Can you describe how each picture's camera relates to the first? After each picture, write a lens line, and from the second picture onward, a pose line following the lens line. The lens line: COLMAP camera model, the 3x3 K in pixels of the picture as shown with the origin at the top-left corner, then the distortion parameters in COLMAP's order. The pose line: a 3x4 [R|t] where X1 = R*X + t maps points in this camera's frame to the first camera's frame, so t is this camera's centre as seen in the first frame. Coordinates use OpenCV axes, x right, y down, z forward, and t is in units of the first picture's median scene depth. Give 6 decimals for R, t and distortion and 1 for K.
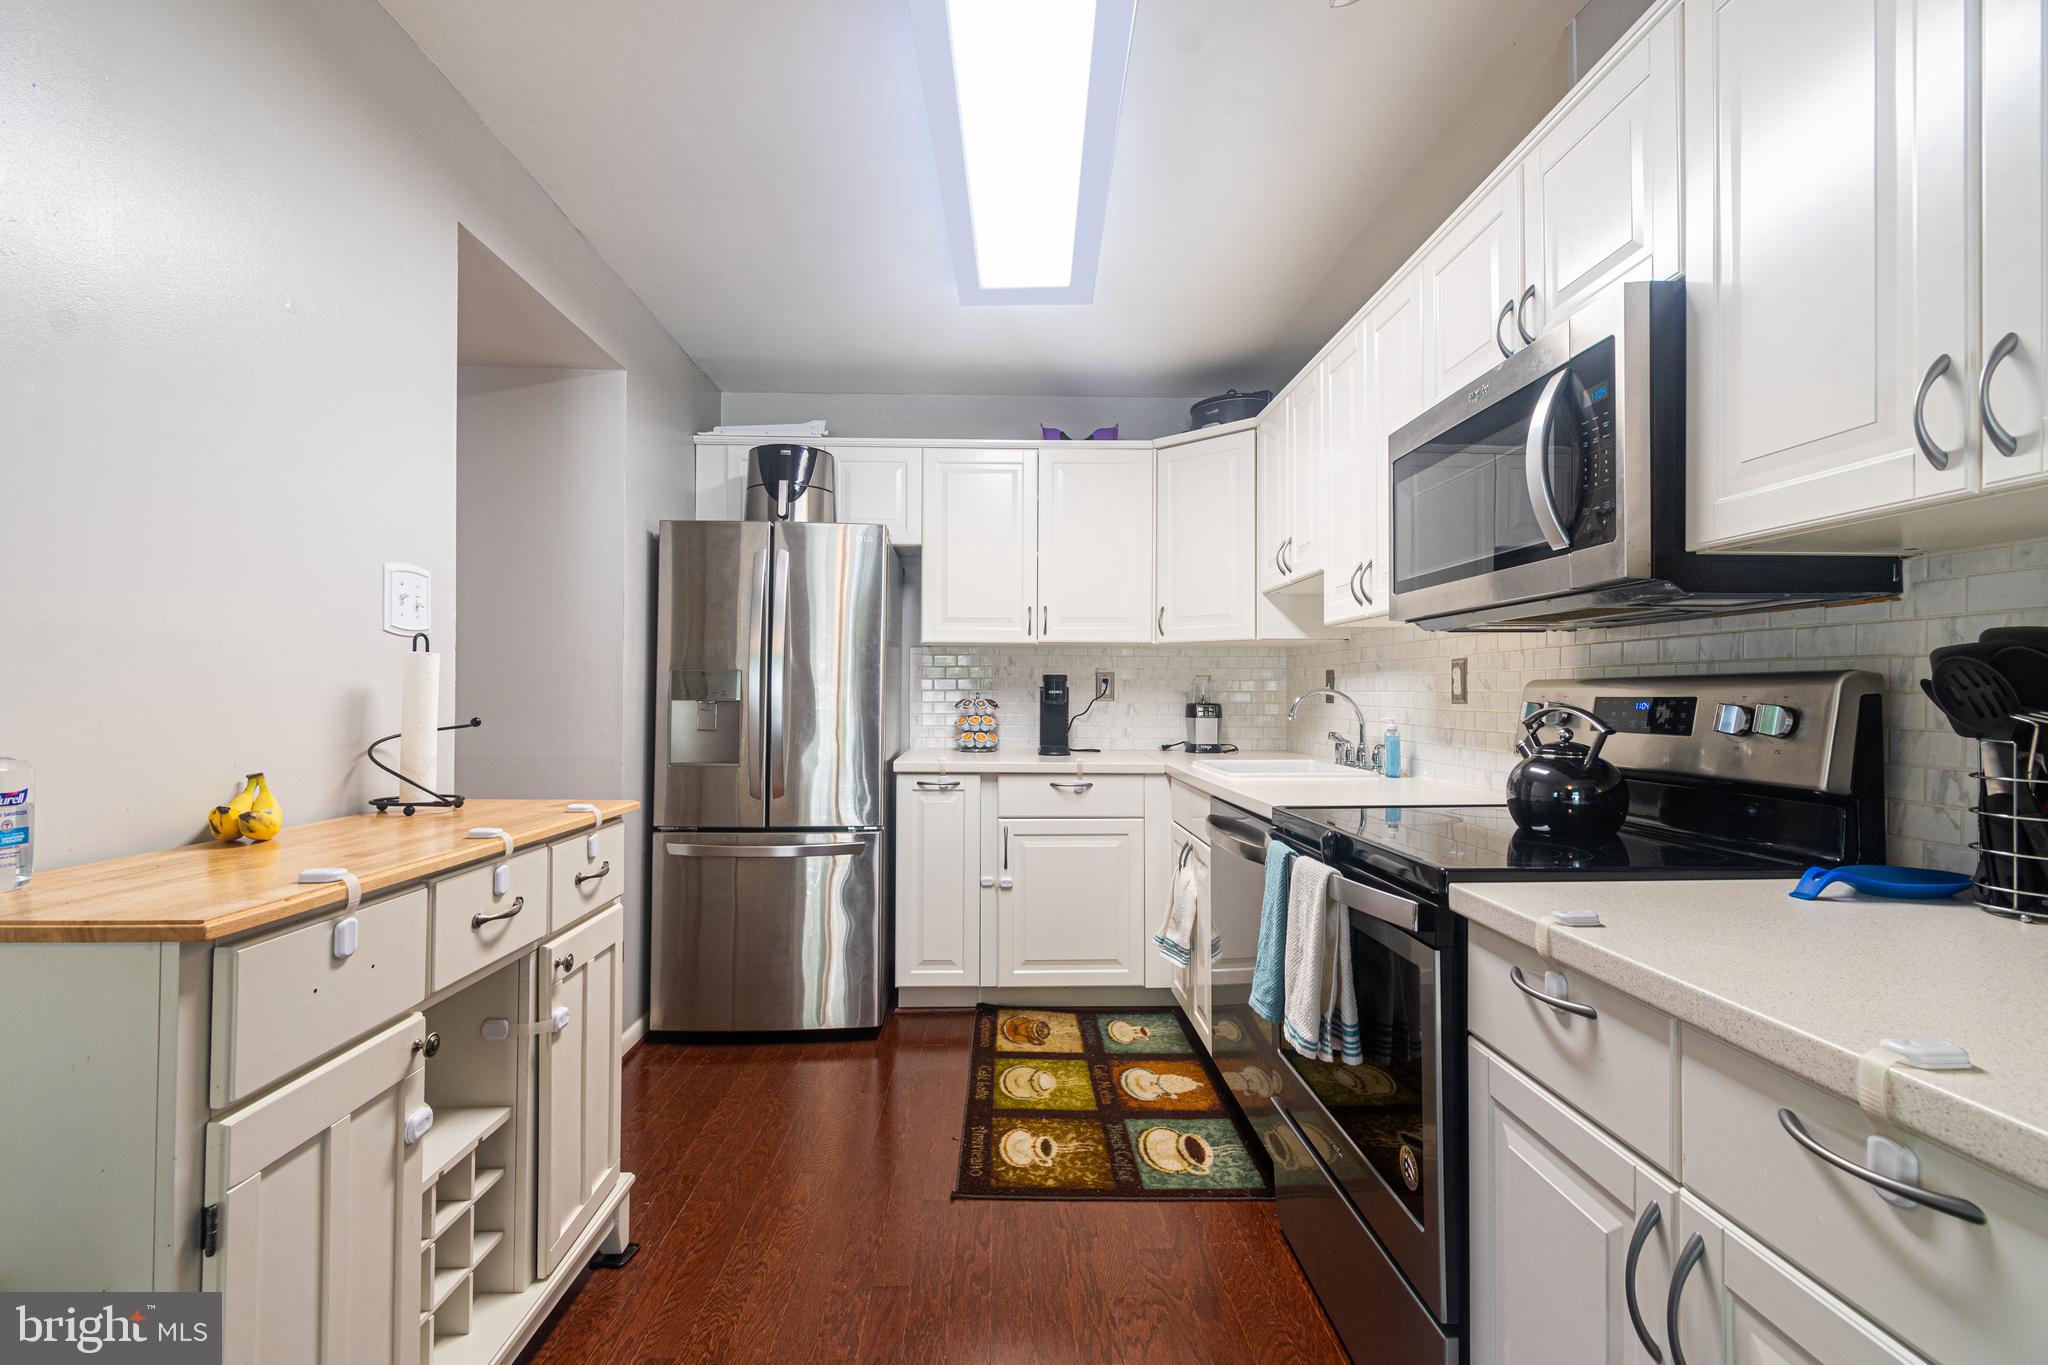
lens RADIAL K [[899.1, 0, 1003.0], [0, 899.1, 685.0], [0, 0, 1]] dist [-0.004891, 0.000258]
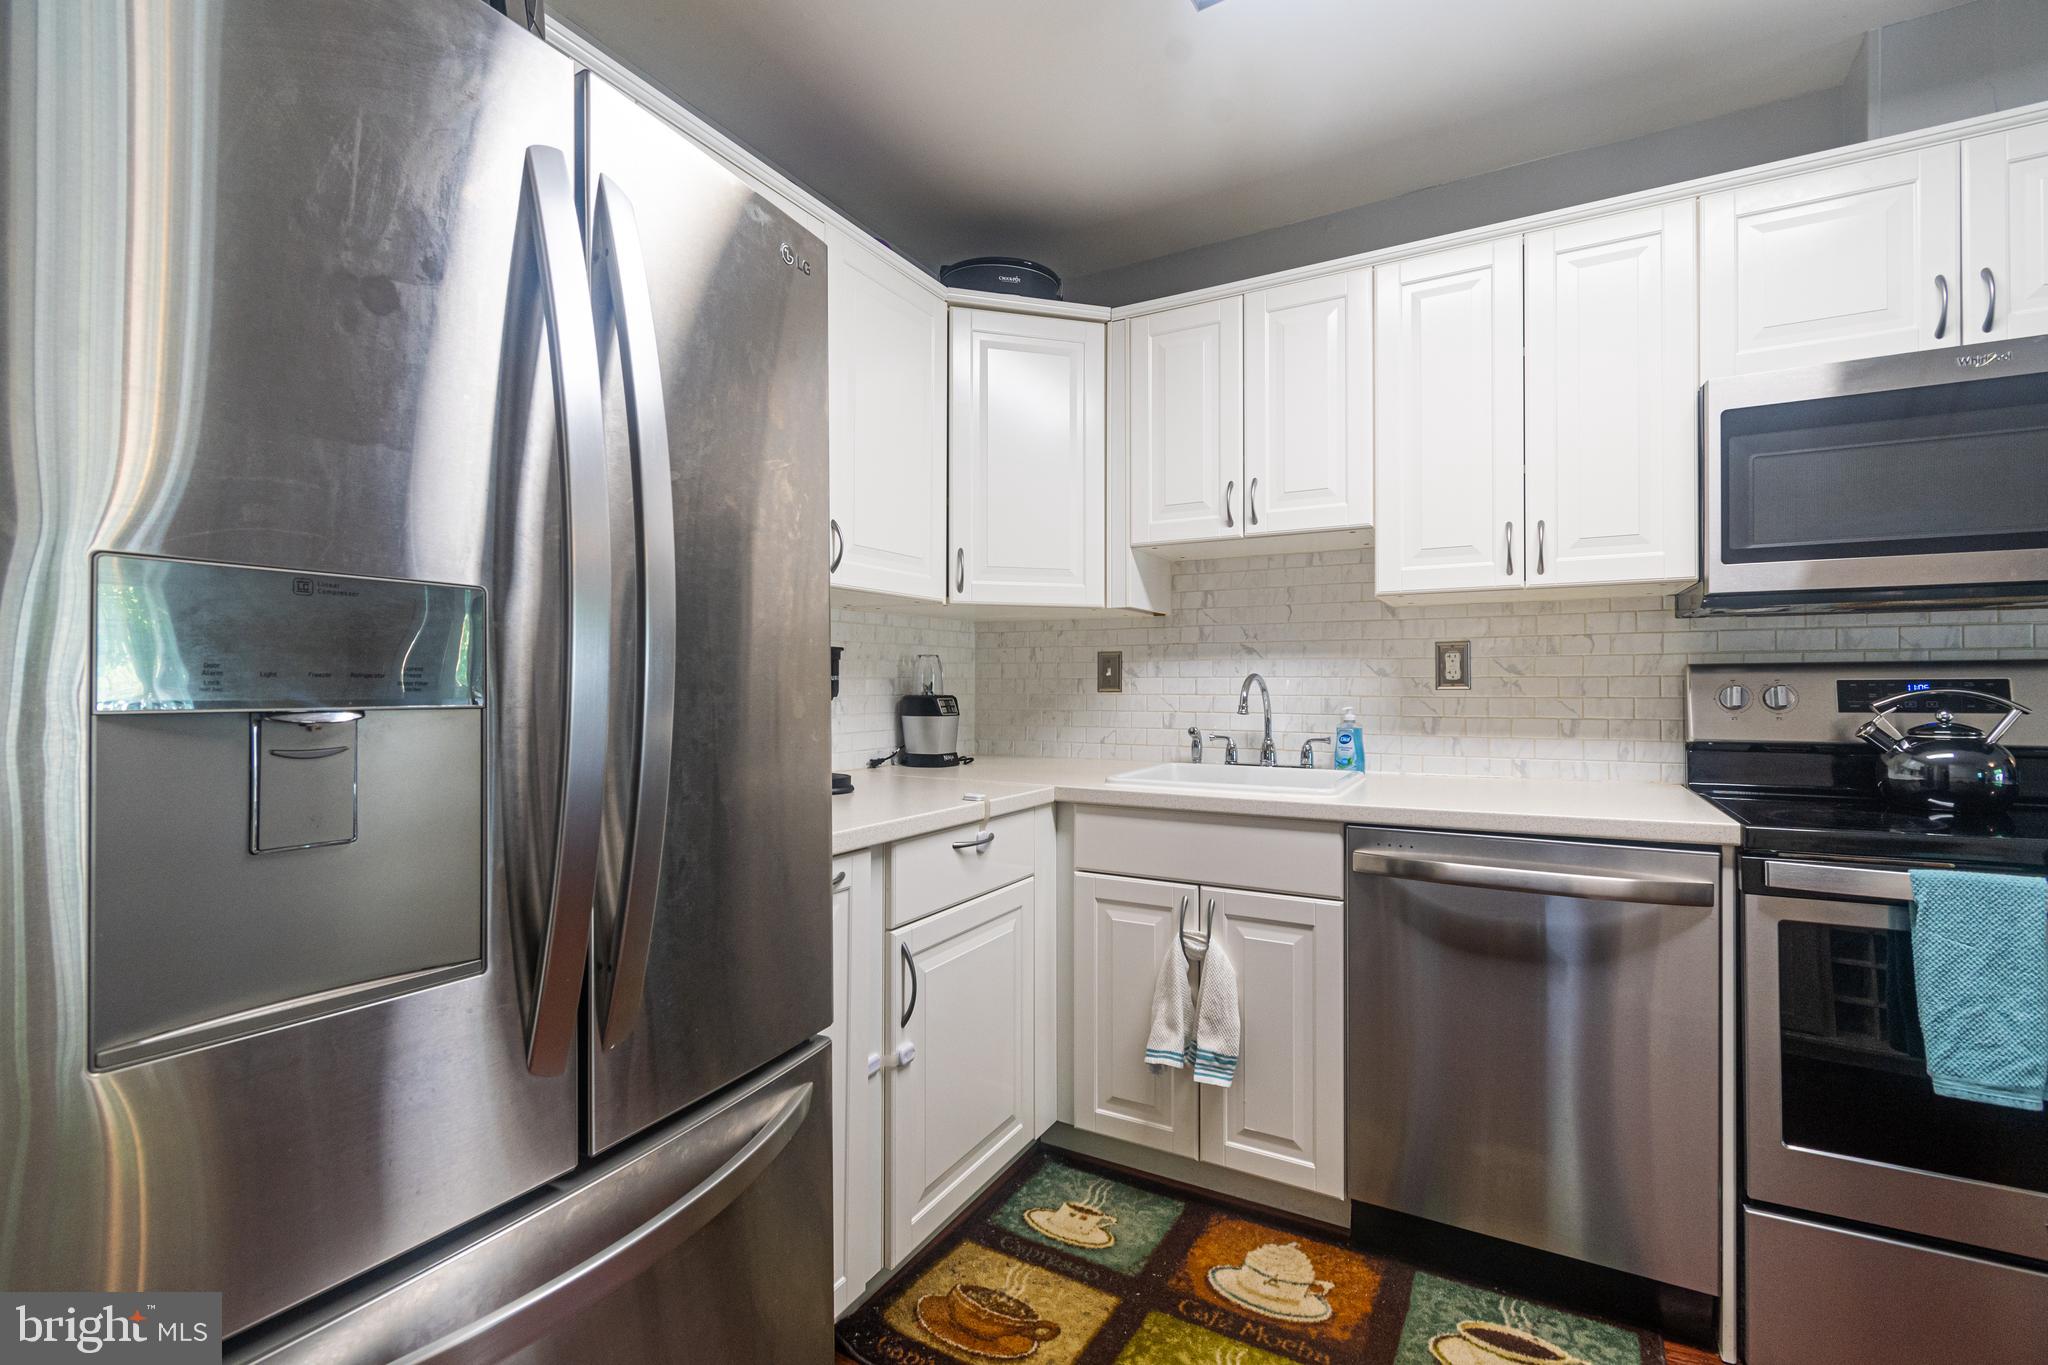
lens RADIAL K [[899.1, 0, 1013.5], [0, 899.1, 678.8], [0, 0, 1]] dist [-0.004891, 0.000258]
pose [[0.508654, 0.001856, 0.860969, -0.404550], [-0.004776, 0.999988, 0.000665, 0.008320], [-0.860958, -0.004450, 0.508657, 0.698567]]
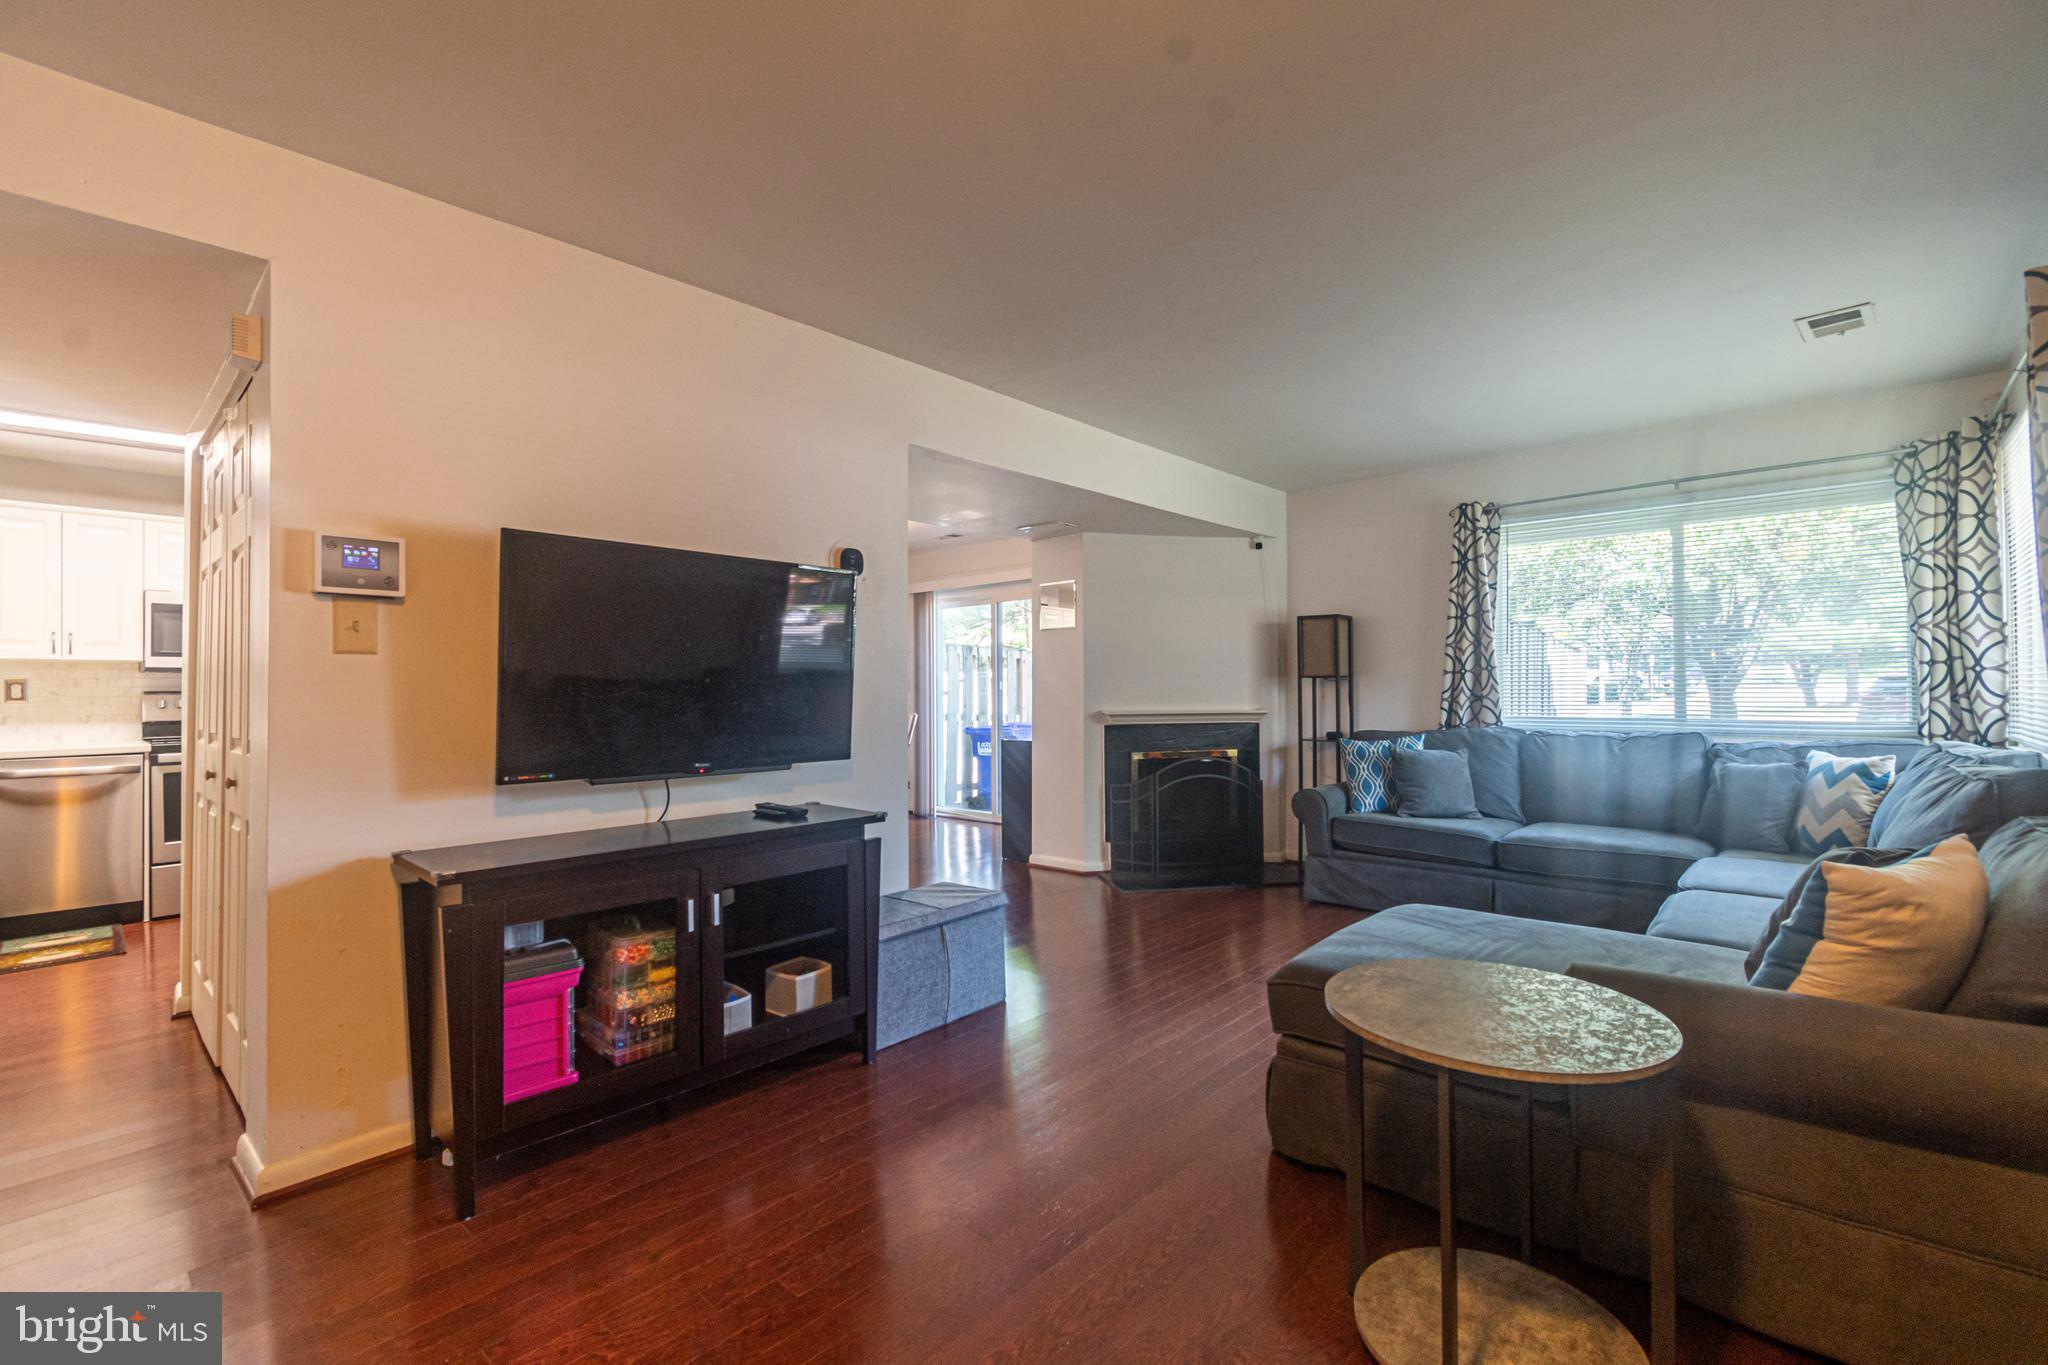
lens RADIAL K [[899.1, 0, 1030.7], [0, 899.1, 687.1], [0, 0, 1]] dist [-0.004891, 0.000258]
pose [[-0.729856, 0.006941, 0.683565, -1.831740], [-0.000683, 0.999941, -0.010883, 0.004854], [-0.683600, -0.008410, -0.729808, 0.693564]]
